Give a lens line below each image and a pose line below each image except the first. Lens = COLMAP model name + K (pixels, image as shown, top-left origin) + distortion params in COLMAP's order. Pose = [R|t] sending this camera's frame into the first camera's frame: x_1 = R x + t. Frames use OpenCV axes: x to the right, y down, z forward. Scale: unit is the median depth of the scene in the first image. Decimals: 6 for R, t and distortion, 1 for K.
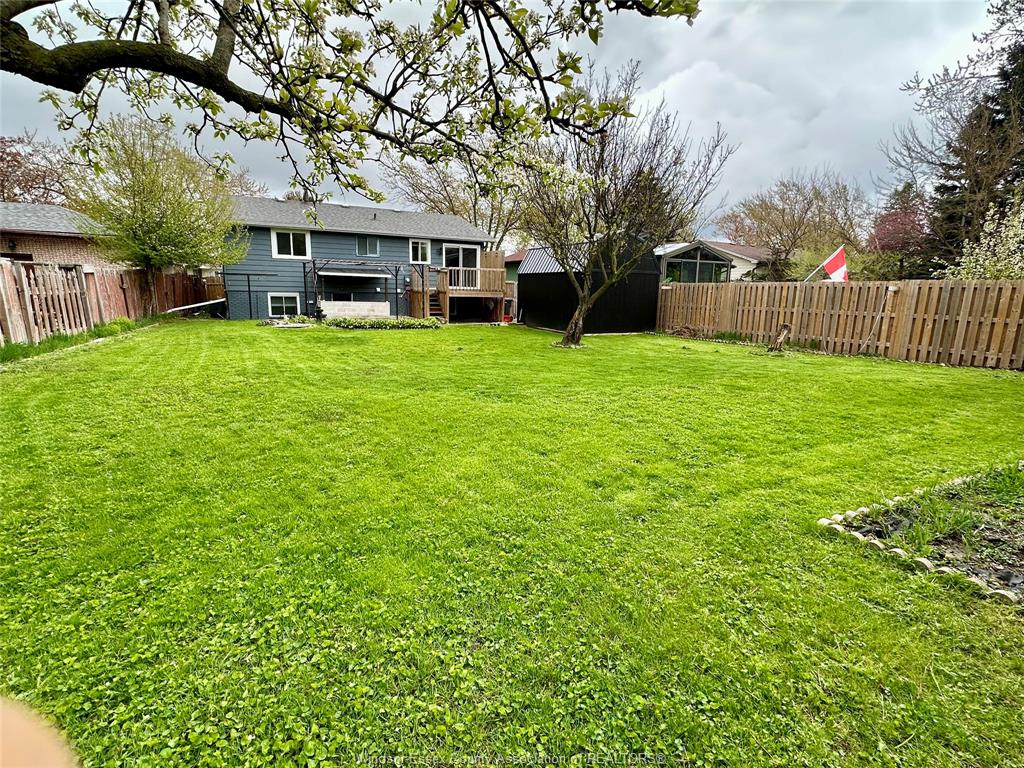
lens RADIAL K [[505.6, 0, 511.4], [0, 505.6, 384.1], [0, 0, 1]] dist [-0.010246, 0.002236]
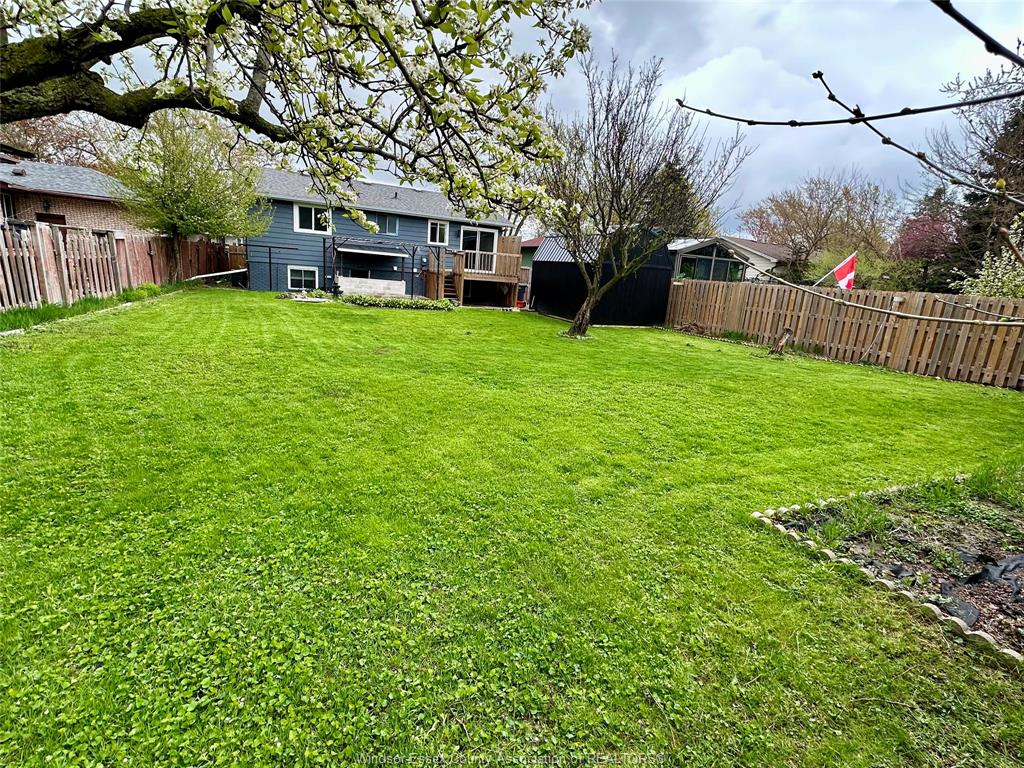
lens RADIAL K [[505.6, 0, 511.3], [0, 505.6, 385.1], [0, 0, 1]] dist [-0.010246, 0.002236]
pose [[0.997713, 0.062899, -0.024742, 0.058657], [-0.061993, 0.997433, 0.035844, -0.020107], [0.026933, -0.034228, 0.999051, -0.111576]]
